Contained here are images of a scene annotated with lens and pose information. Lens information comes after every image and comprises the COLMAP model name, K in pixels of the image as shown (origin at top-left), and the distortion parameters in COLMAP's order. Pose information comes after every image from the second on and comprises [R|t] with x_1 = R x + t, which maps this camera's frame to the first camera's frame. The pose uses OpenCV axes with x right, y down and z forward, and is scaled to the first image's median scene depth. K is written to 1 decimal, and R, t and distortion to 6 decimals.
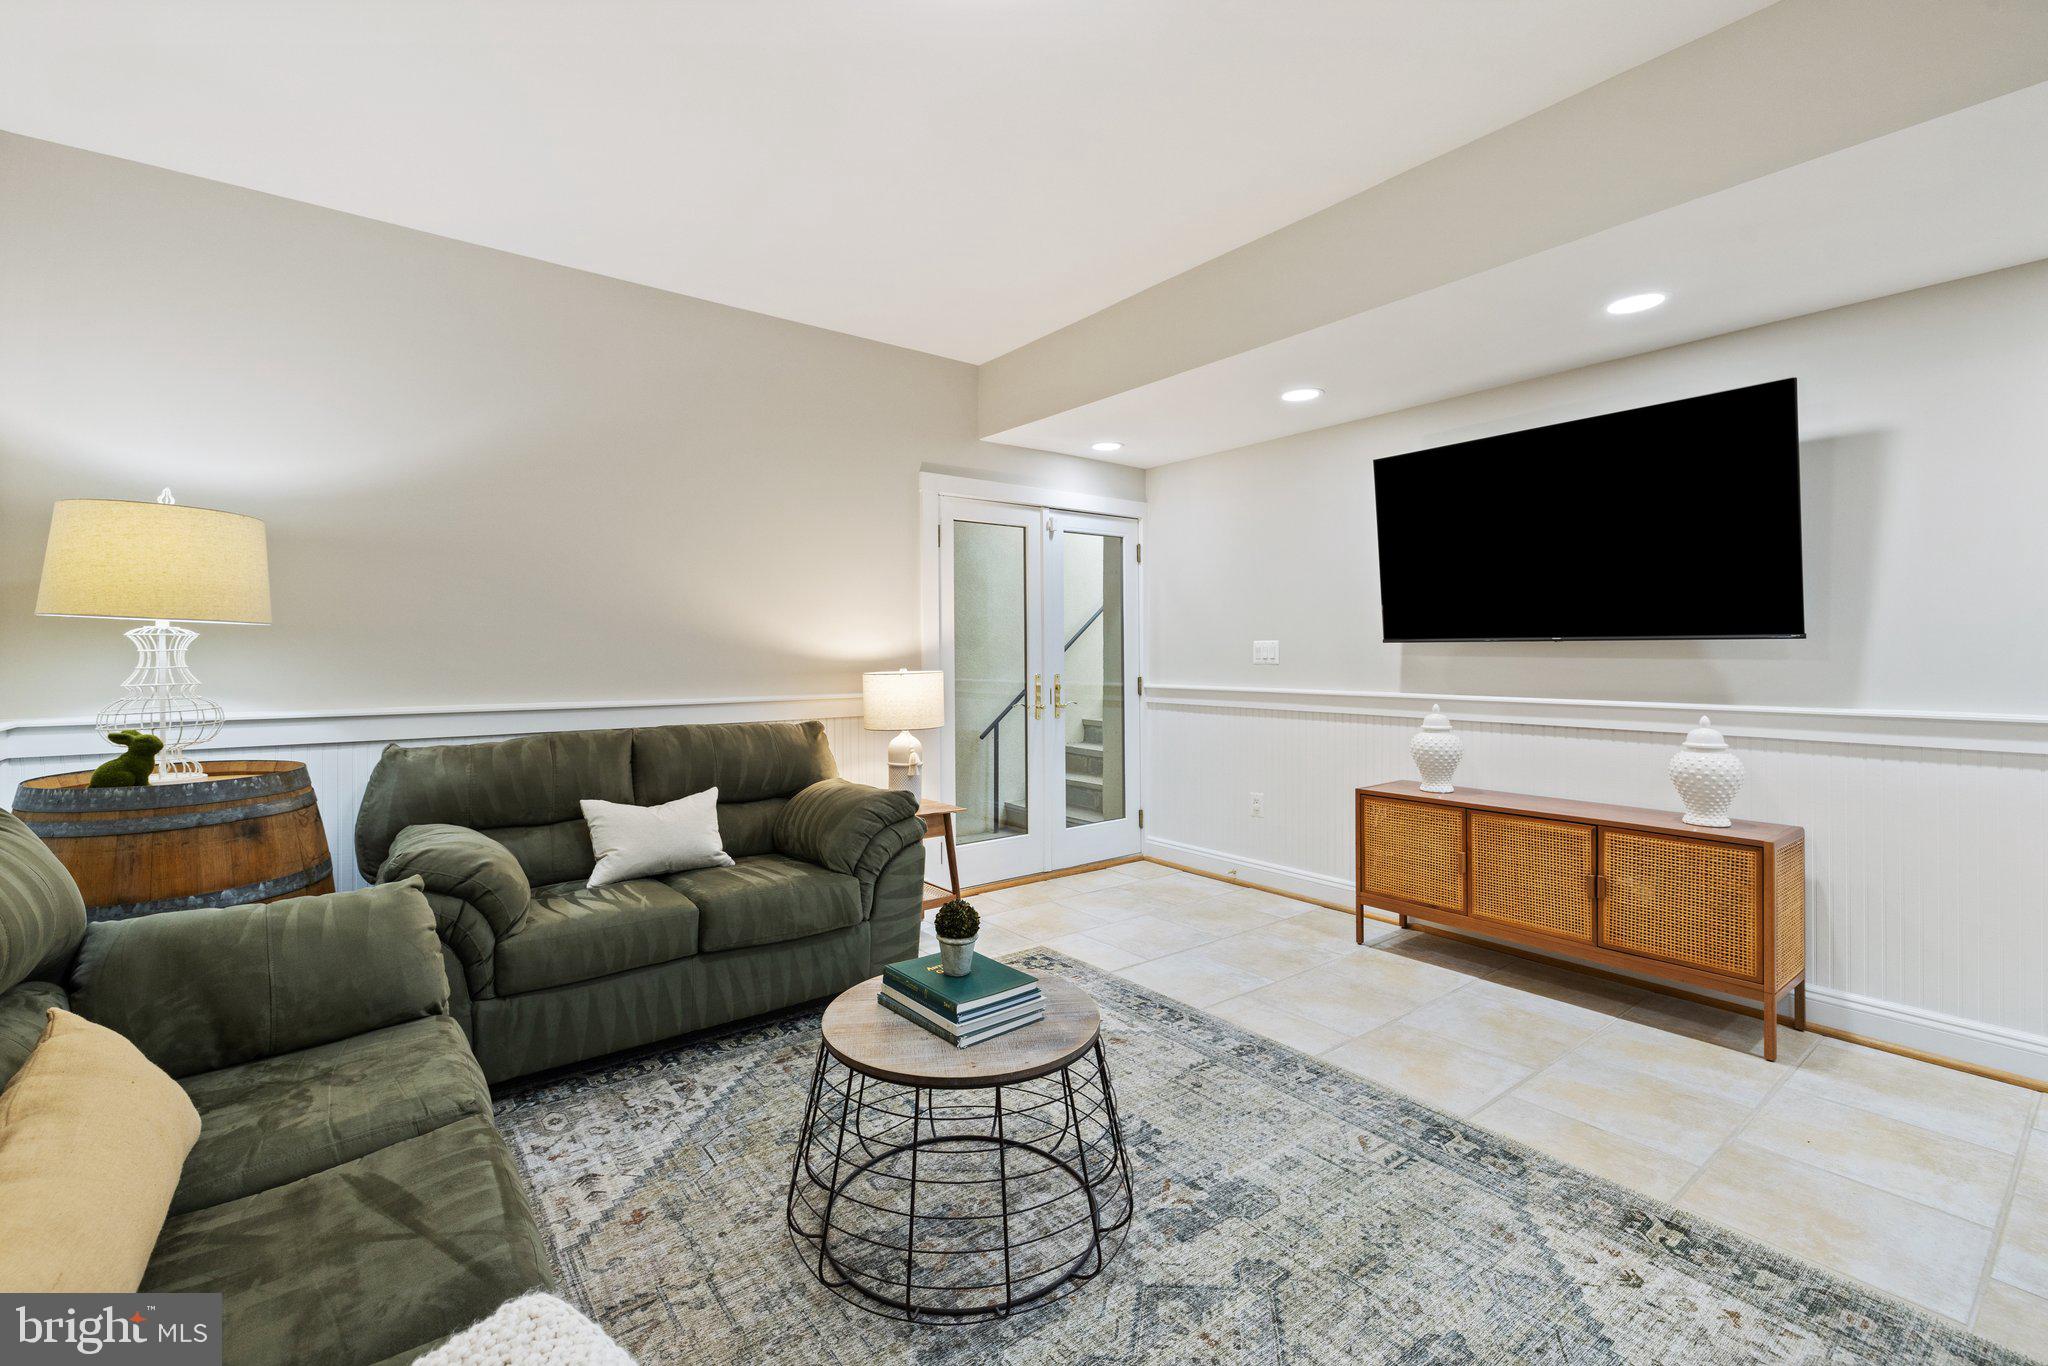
lens RADIAL K [[875.1, 0, 1003.3], [0, 875.1, 654.3], [0, 0, 1]] dist [-0.001037, -0.000095]
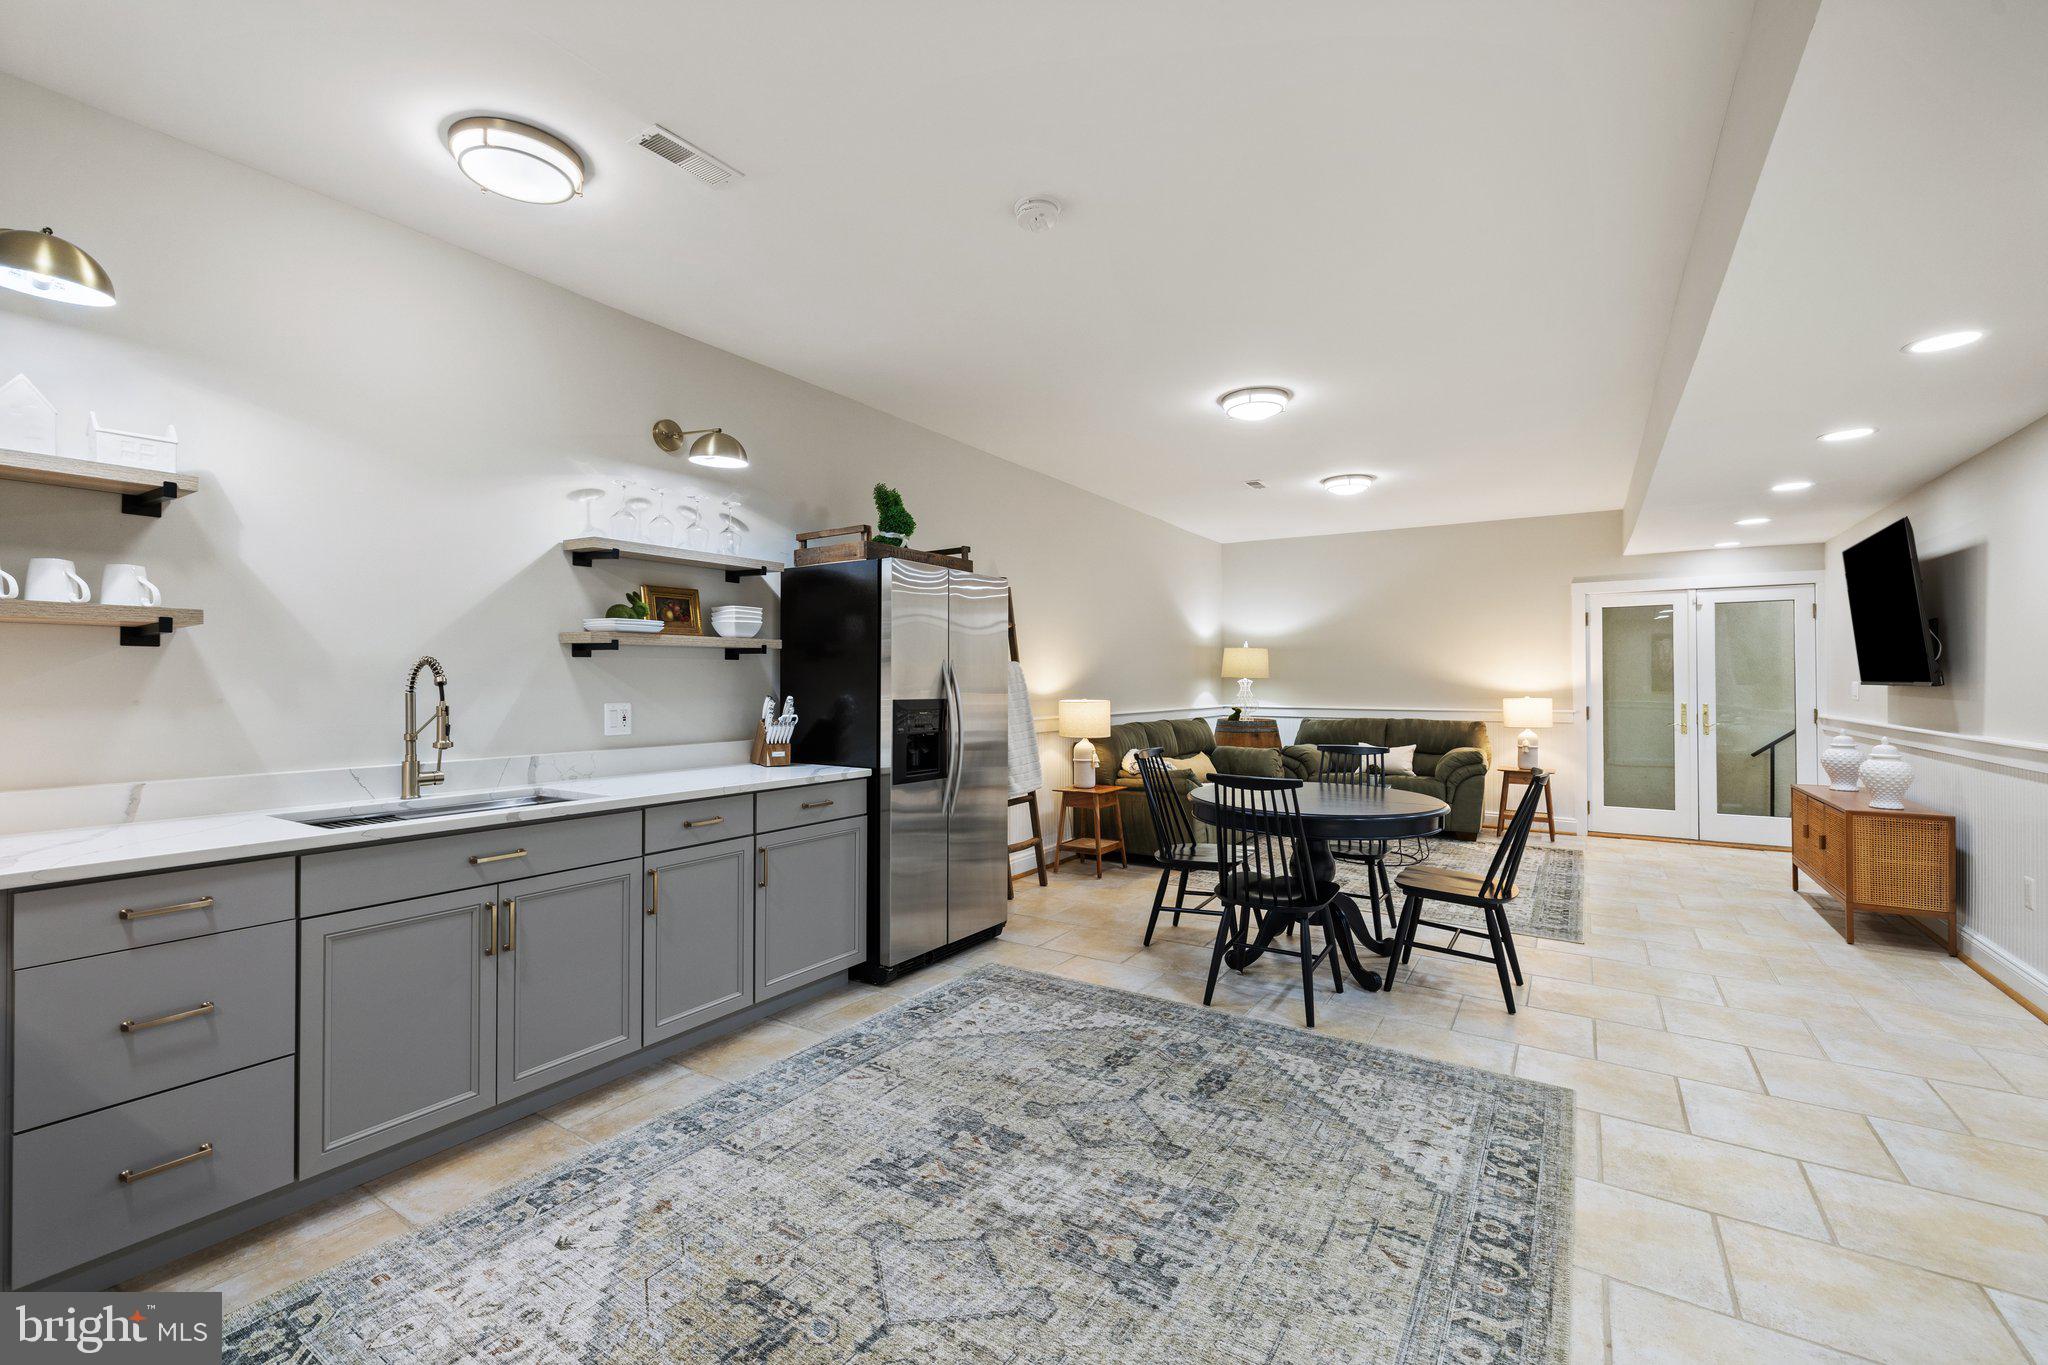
lens RADIAL K [[880.6, 0, 1003.4], [0, 880.6, 672.5], [0, 0, 1]] dist [0.000989, 0.000121]
pose [[0.338622, -0.006459, -0.940900, 1.958551], [-0.003815, 0.999959, -0.008238, -0.023841], [0.940915, 0.006379, 0.338584, -1.084120]]
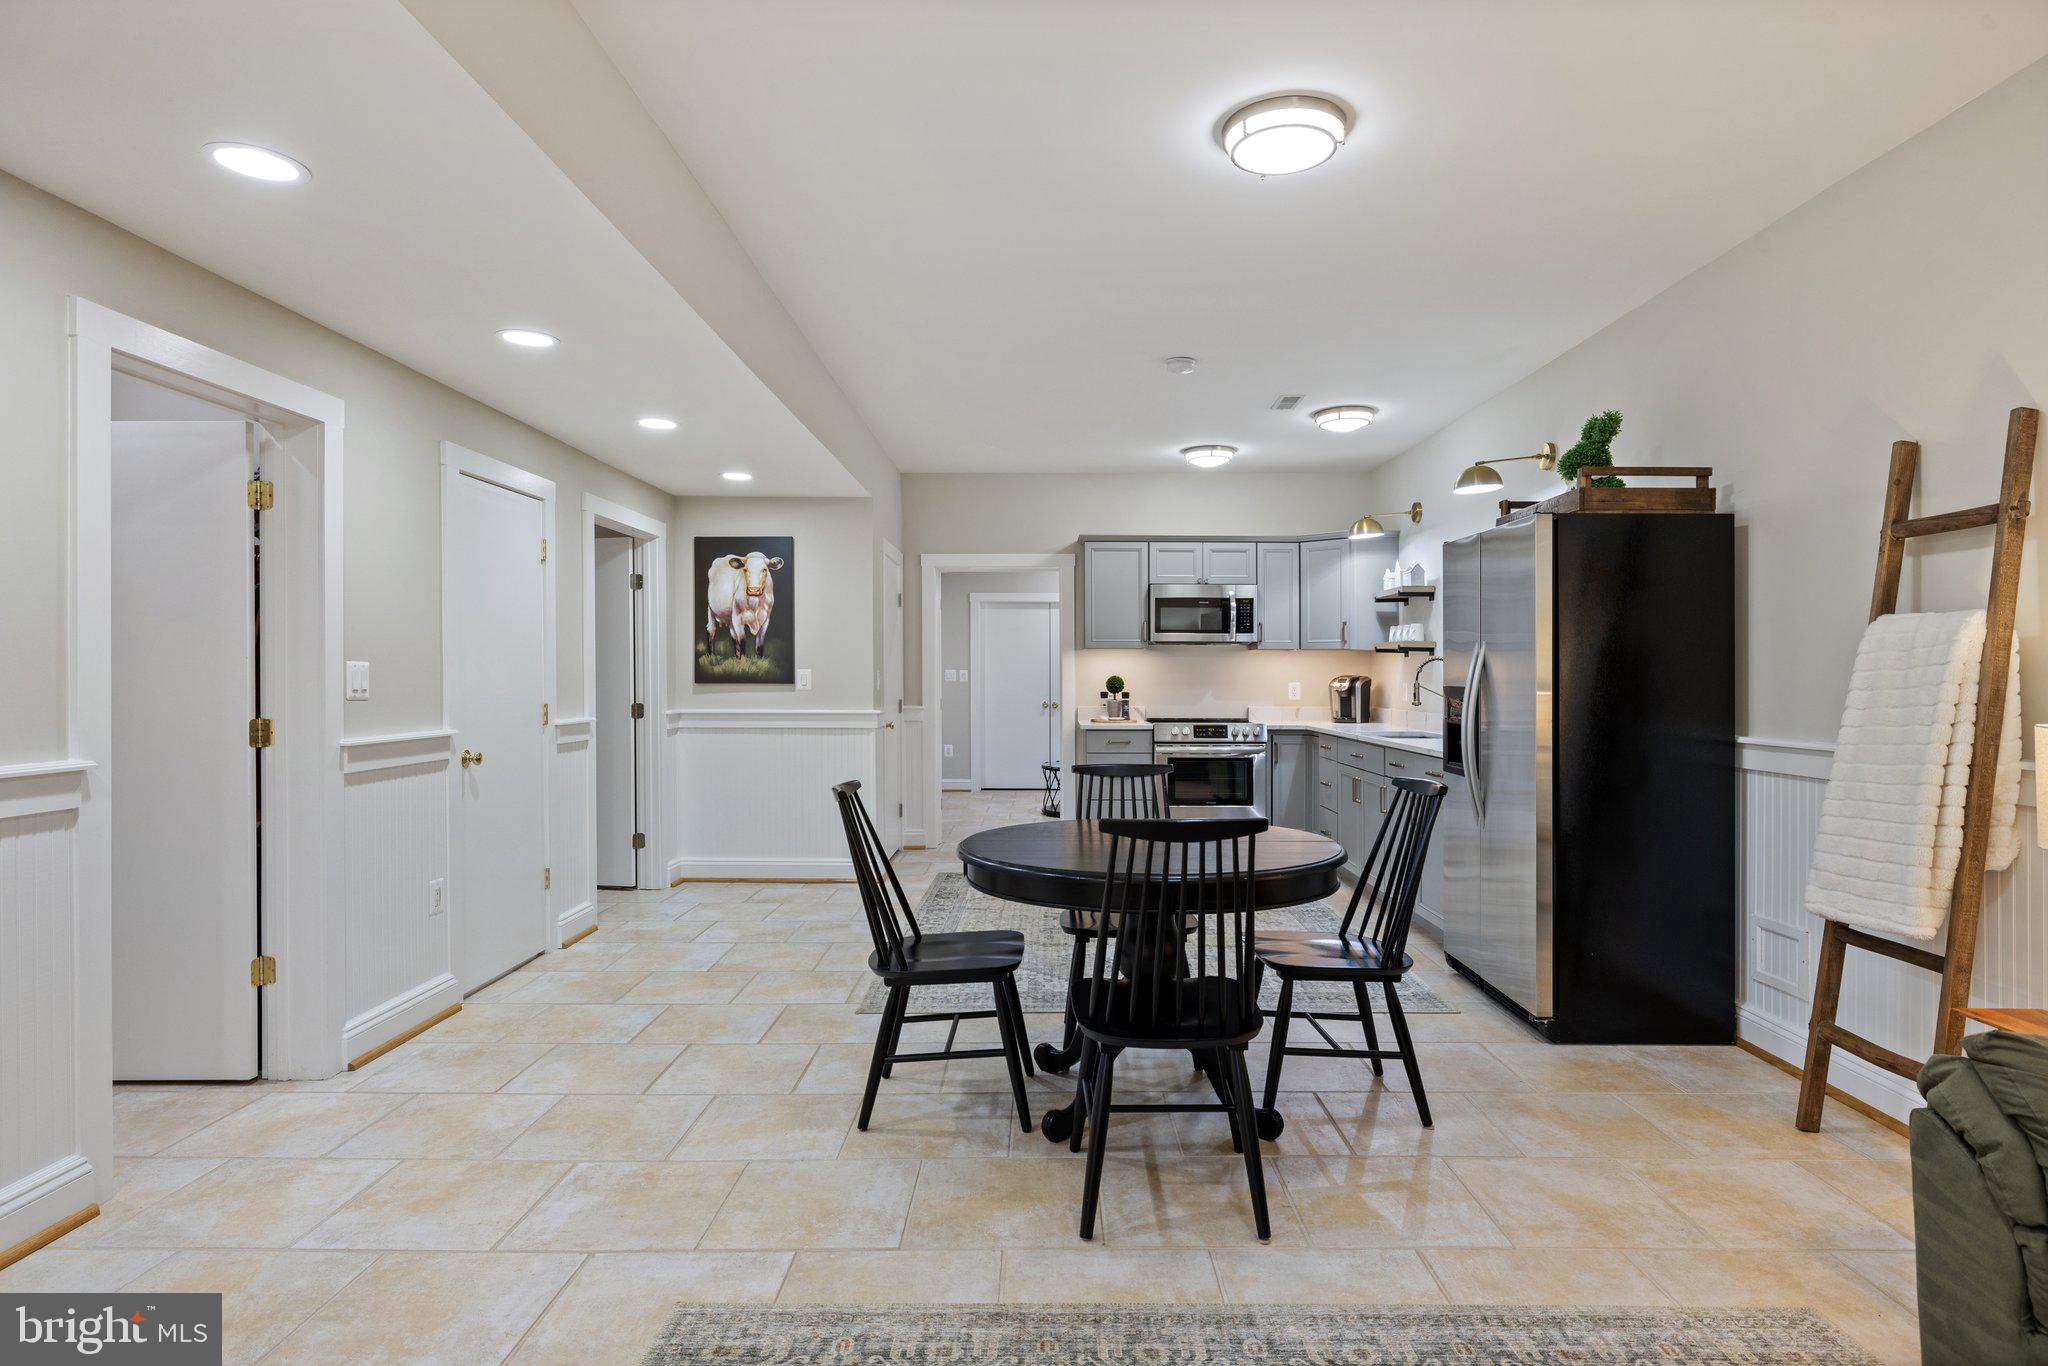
lens RADIAL K [[1091.2, 0, 1040.8], [0, 1091.2, 672.7], [0, 0, 1]] dist [-0.002567, -0.000371]
pose [[-0.798769, 0.003003, 0.601631, 0.002016], [0.001272, 0.999994, -0.003302, -0.006954], [-0.601637, -0.001872, -0.798767, 1.050930]]
